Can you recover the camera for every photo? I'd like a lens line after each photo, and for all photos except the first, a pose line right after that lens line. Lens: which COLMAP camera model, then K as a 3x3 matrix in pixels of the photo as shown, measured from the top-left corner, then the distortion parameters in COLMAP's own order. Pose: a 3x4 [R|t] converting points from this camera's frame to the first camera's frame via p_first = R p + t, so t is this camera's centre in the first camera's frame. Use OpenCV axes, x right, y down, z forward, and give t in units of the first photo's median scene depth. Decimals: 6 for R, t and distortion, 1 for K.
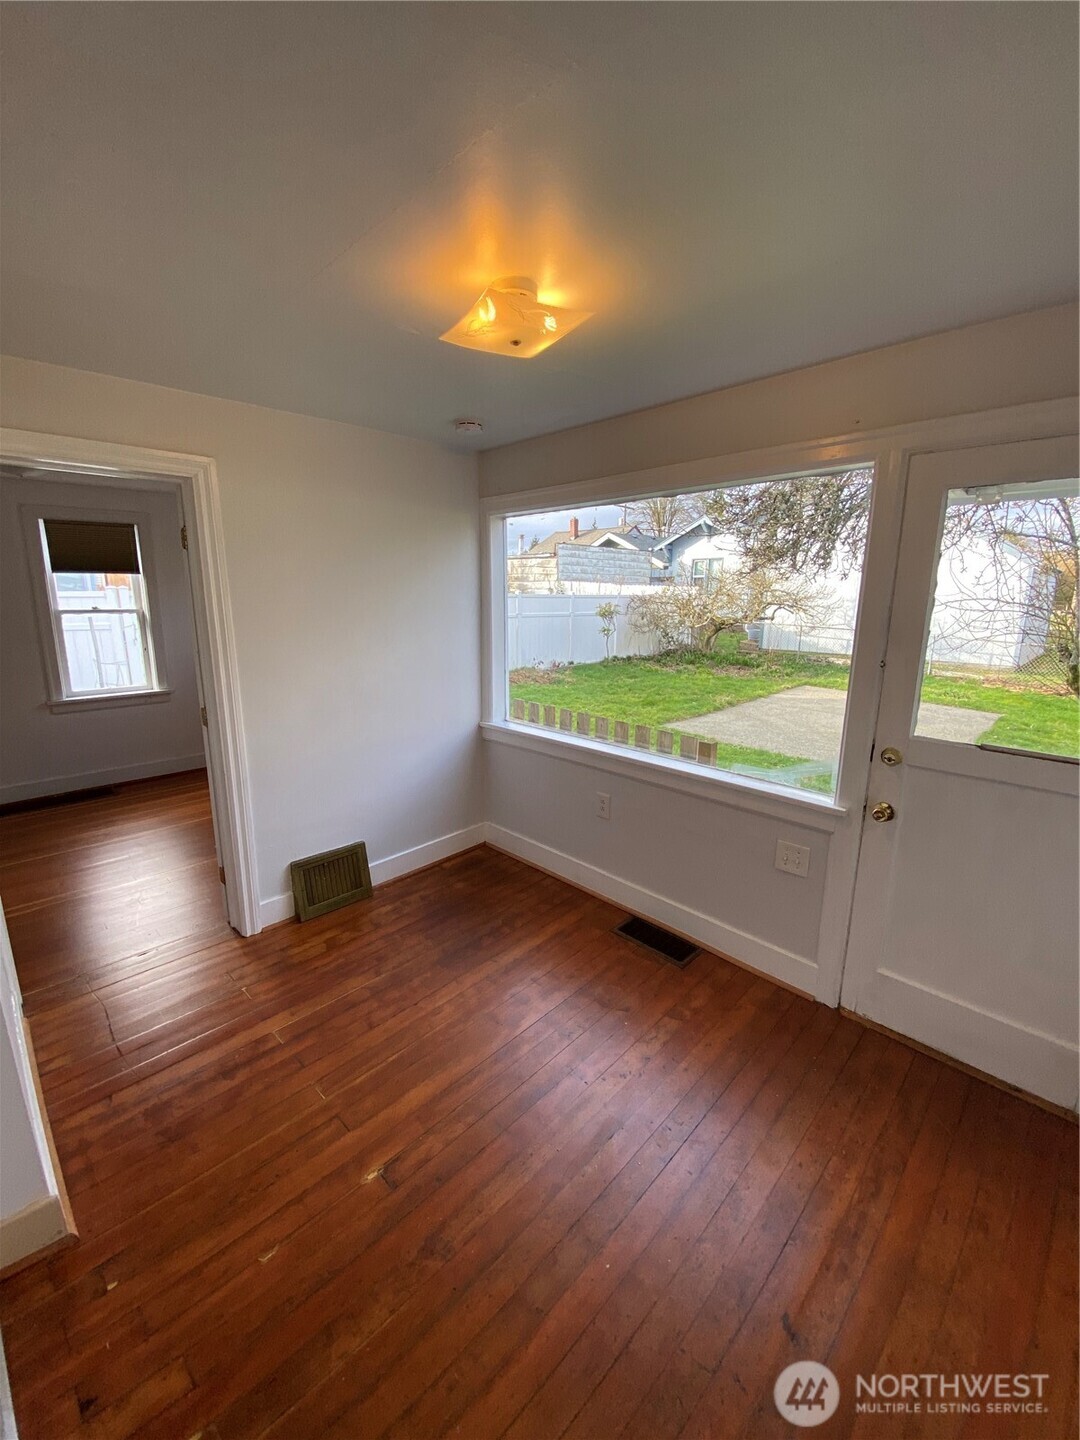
lens RADIAL K [[586.9, 0, 540.0], [0, 586.9, 720.0], [0, 0, 1]] dist [0.050583, -0.037459]
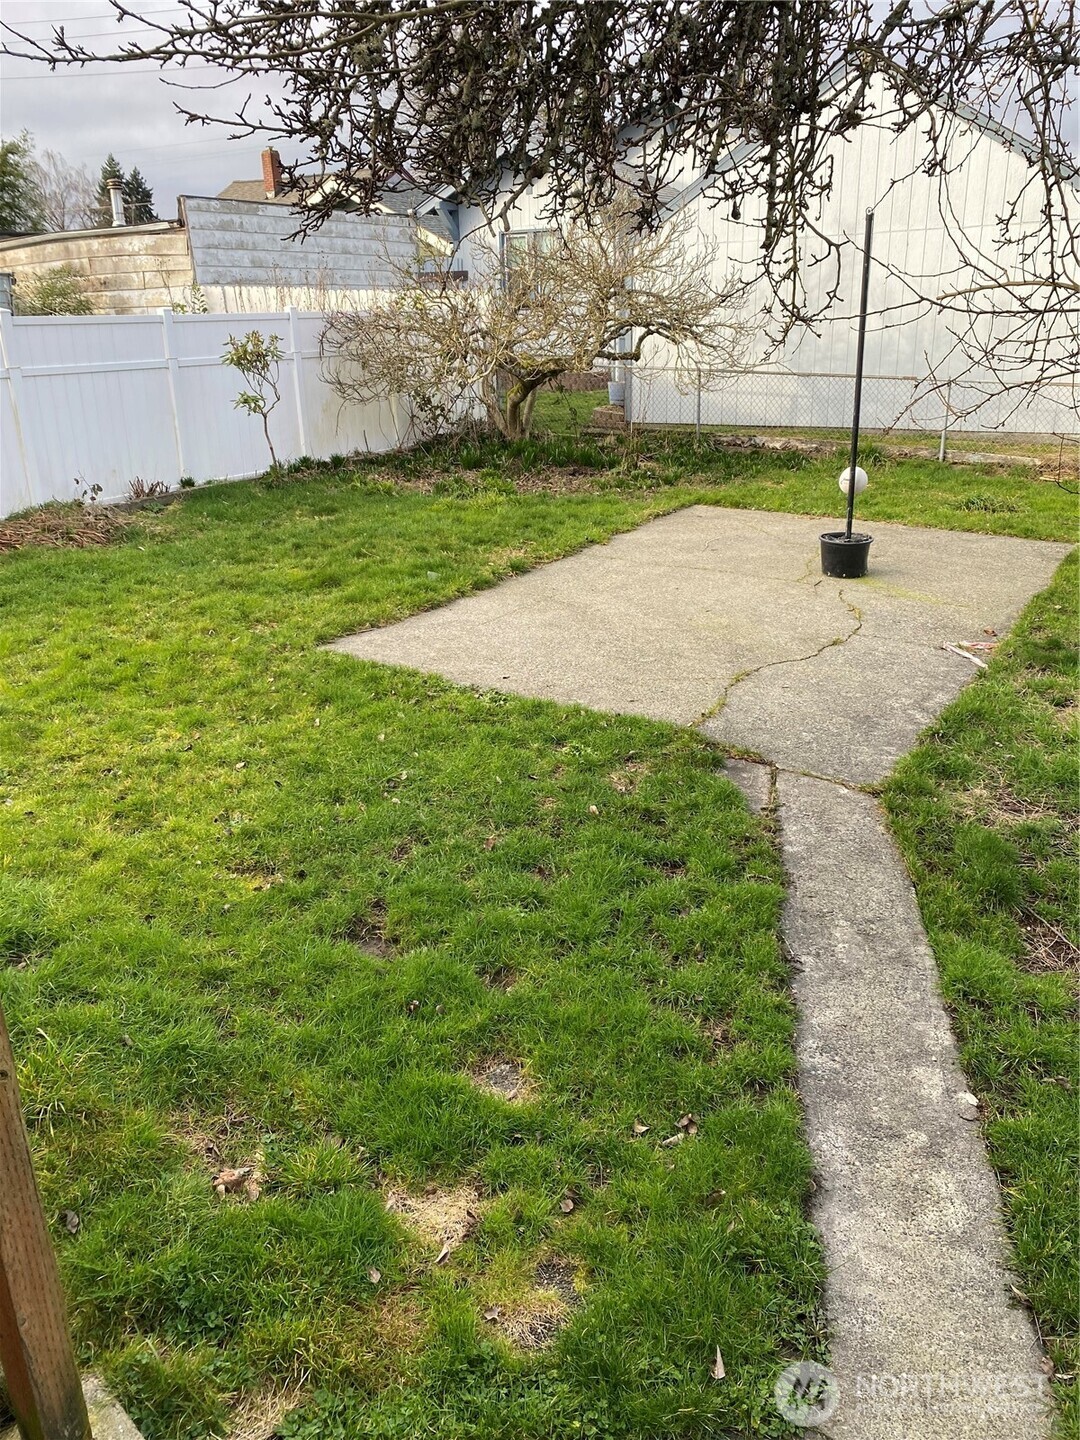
lens RADIAL K [[1117.9, 0, 540.0], [0, 1117.9, 720.0], [0, 0, 1]] dist [0.008902, -0.000874]
pose [[0.973599, -0.108081, 0.201058, 0.117555], [0.080438, 0.986747, 0.140926, -0.022309], [-0.213625, -0.121033, 0.969389, 0.146519]]
